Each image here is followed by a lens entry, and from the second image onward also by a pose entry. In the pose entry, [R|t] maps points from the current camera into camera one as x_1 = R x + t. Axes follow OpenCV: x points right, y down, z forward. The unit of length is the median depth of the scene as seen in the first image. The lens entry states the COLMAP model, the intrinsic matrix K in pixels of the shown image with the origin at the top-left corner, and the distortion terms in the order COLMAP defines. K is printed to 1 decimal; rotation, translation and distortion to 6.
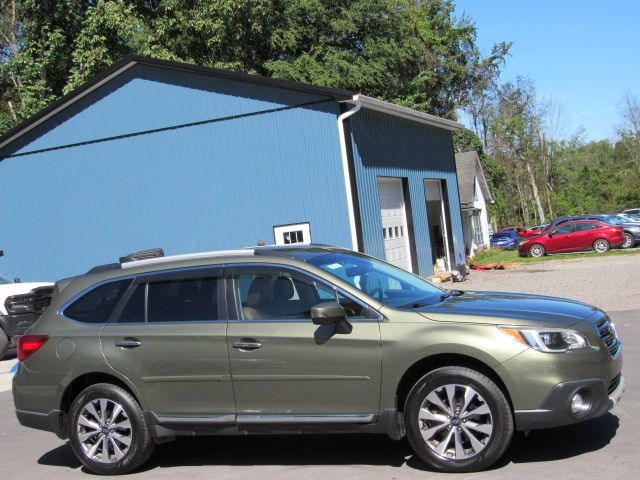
lens RADIAL K [[962.1, 0, 316.3], [0, 962.1, 276.5], [0, 0, 1]] dist [-0.124422, 0.119138]
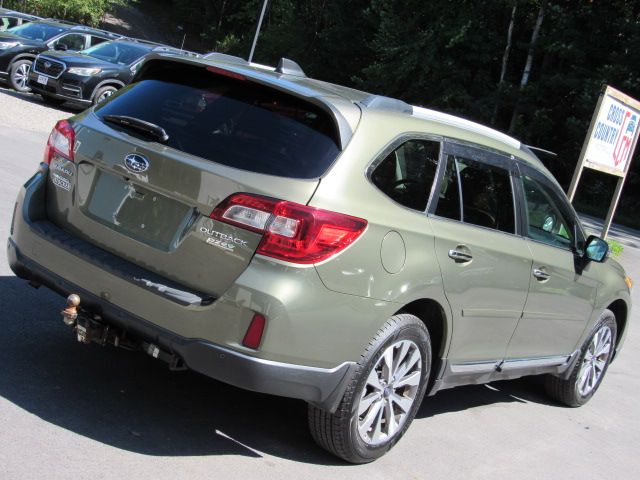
lens RADIAL K [[962.1, 0, 316.3], [0, 962.1, 276.5], [0, 0, 1]] dist [-0.124422, 0.119138]
pose [[0.218186, 0.000635, 0.975907, -0.257075], [-0.261201, 0.963554, 0.057771, 0.022286], [-0.940302, -0.267513, 0.210400, 0.296910]]
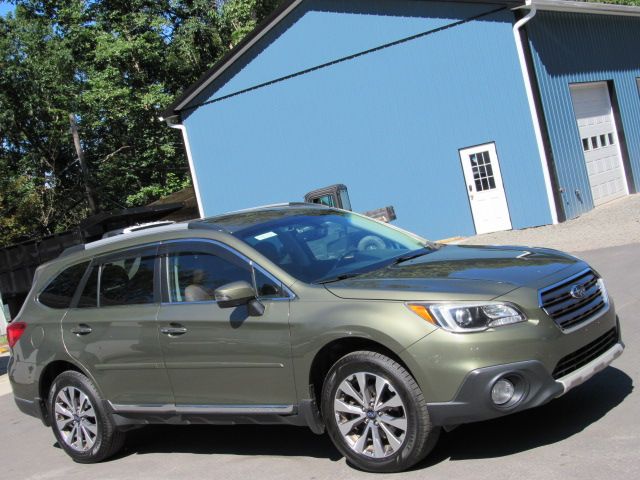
lens RADIAL K [[962.1, 0, 316.3], [0, 962.1, 276.5], [0, 0, 1]] dist [-0.124422, 0.119138]
pose [[0.954778, -0.062832, -0.290603, 0.096990], [0.087997, 0.993343, 0.074343, -0.010776], [0.283998, -0.096553, 0.953951, 0.048406]]
